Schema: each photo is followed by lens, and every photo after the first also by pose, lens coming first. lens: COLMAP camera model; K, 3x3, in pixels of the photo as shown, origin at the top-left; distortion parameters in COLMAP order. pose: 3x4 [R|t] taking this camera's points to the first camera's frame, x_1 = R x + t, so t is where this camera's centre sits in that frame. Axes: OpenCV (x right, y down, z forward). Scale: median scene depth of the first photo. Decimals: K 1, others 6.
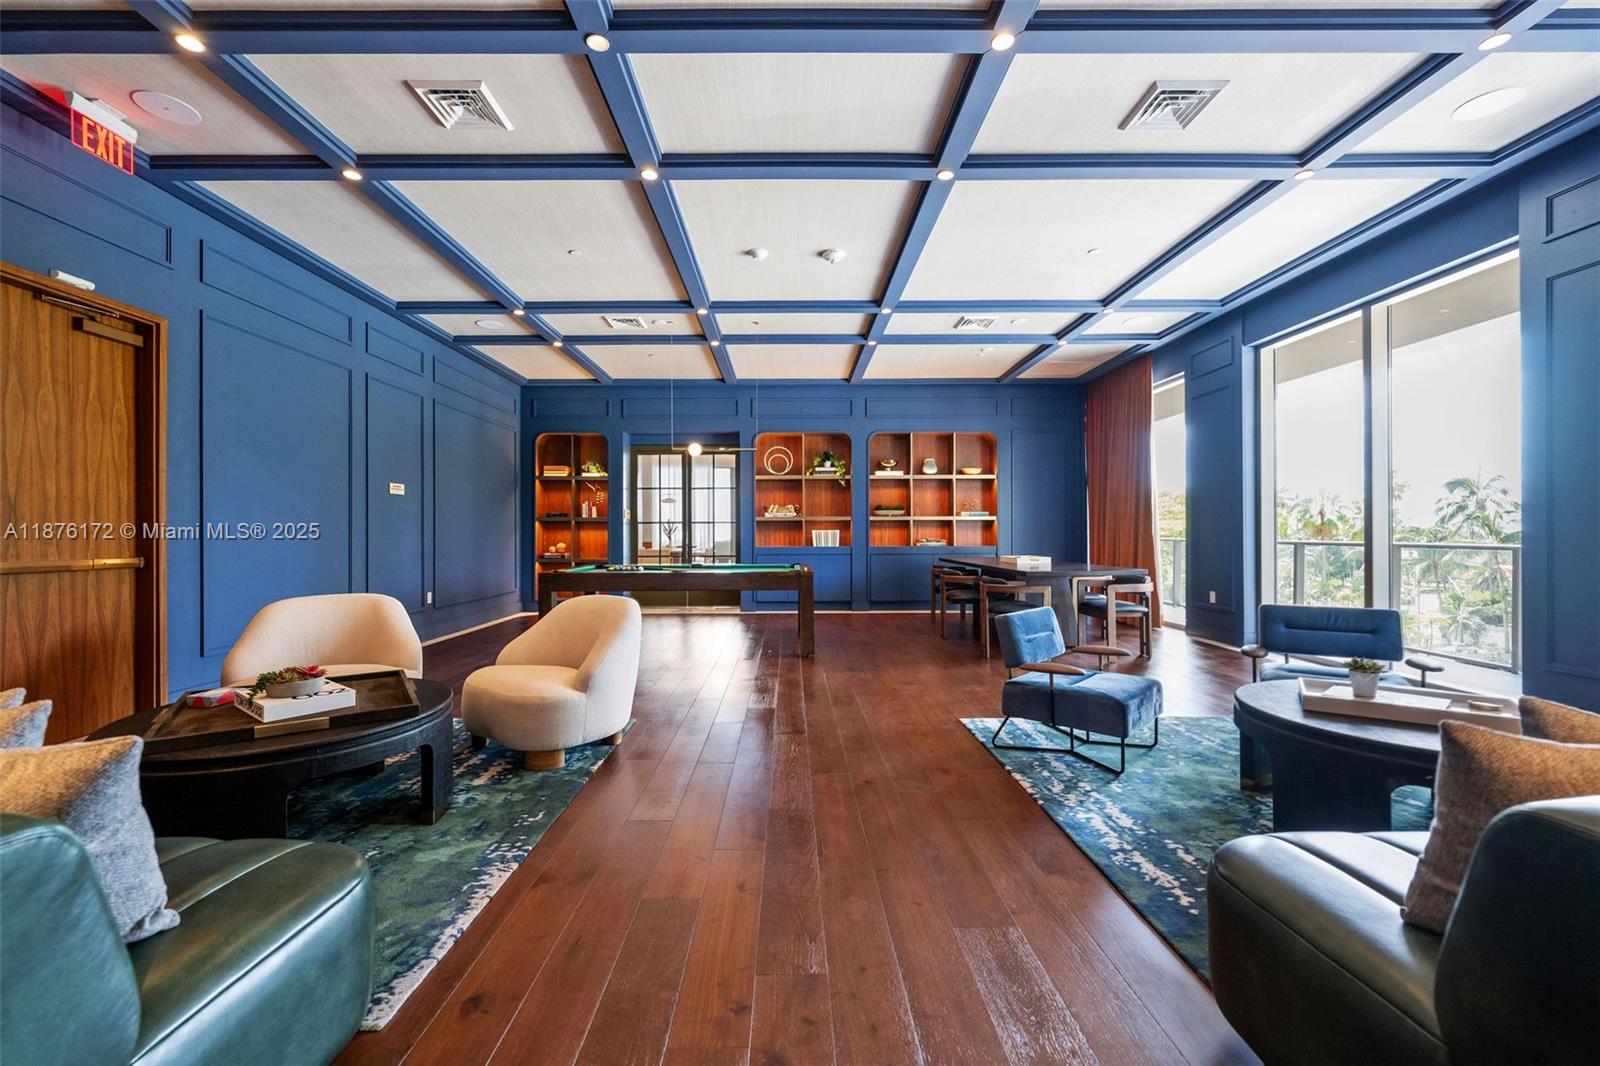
lens RADIAL K [[639.8, 0, 784.4], [0, 639.8, 534.4], [0, 0, 1]] dist [-0.001339, 0.000075]
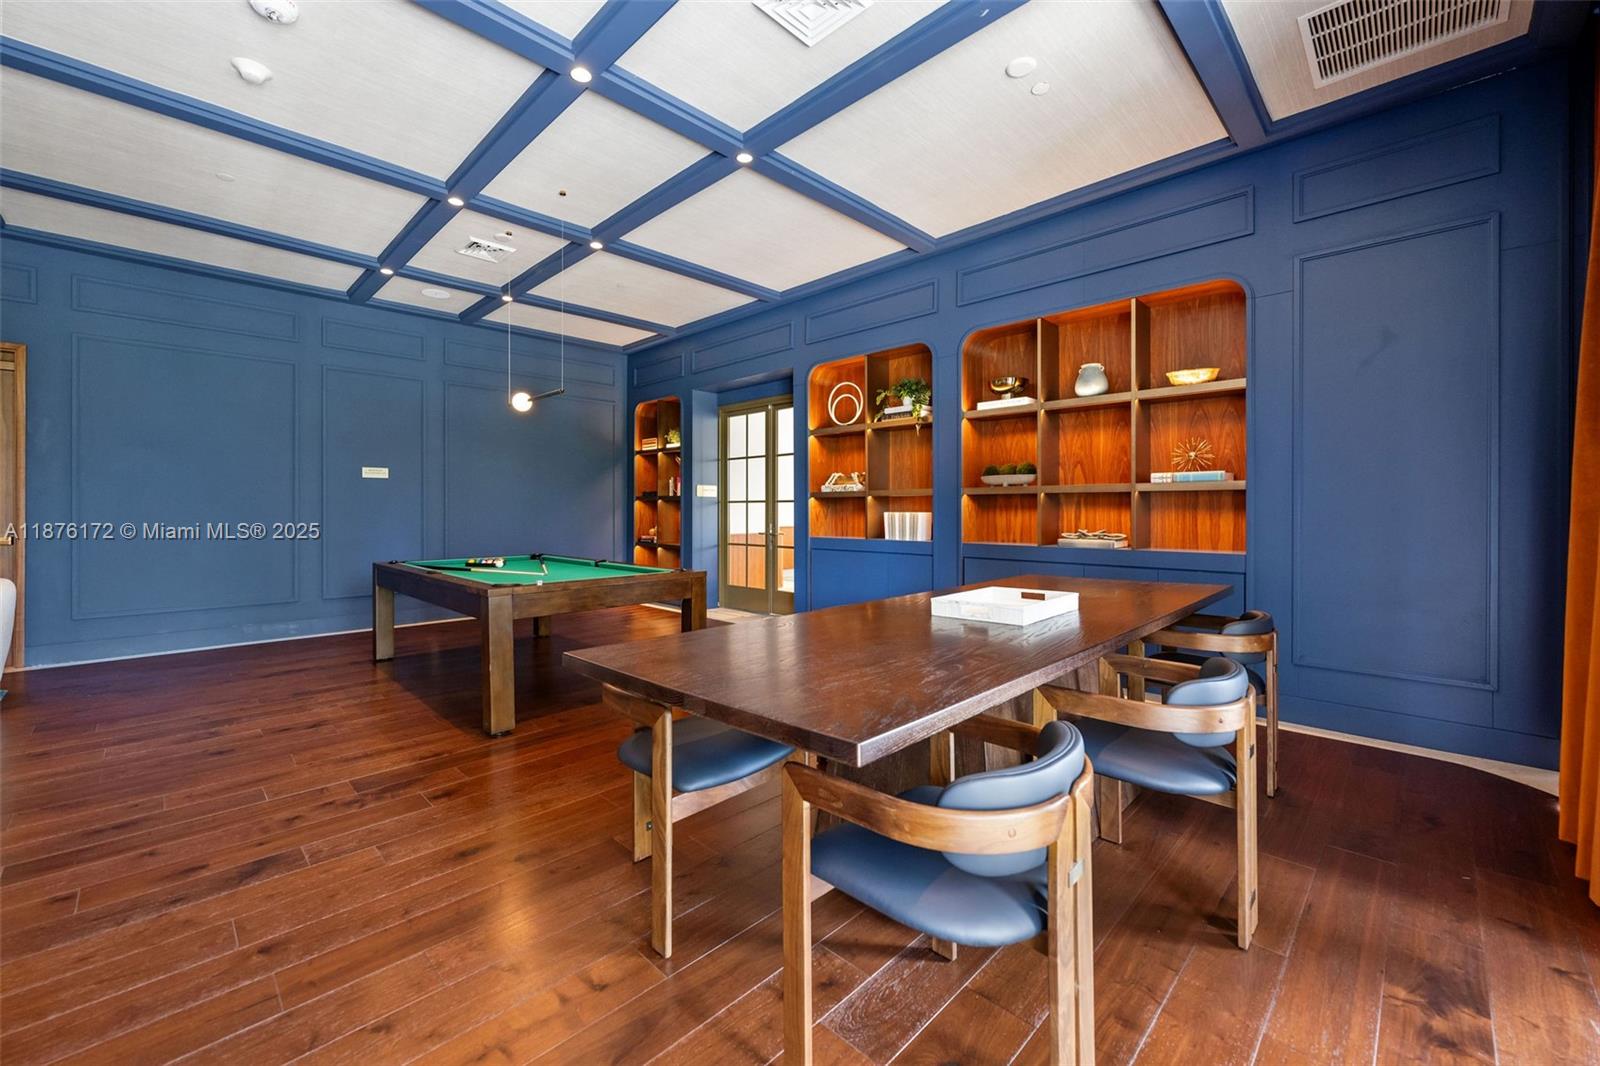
lens RADIAL K [[639.8, 0, 795.4], [0, 639.8, 504.8], [0, 0, 1]] dist [-0.001339, 0.000075]
pose [[0.703637, -0.001002, -0.710558, 0.413738], [-0.001490, 0.999995, -0.002886, -0.011881], [0.710558, 0.003089, 0.703632, 0.516778]]
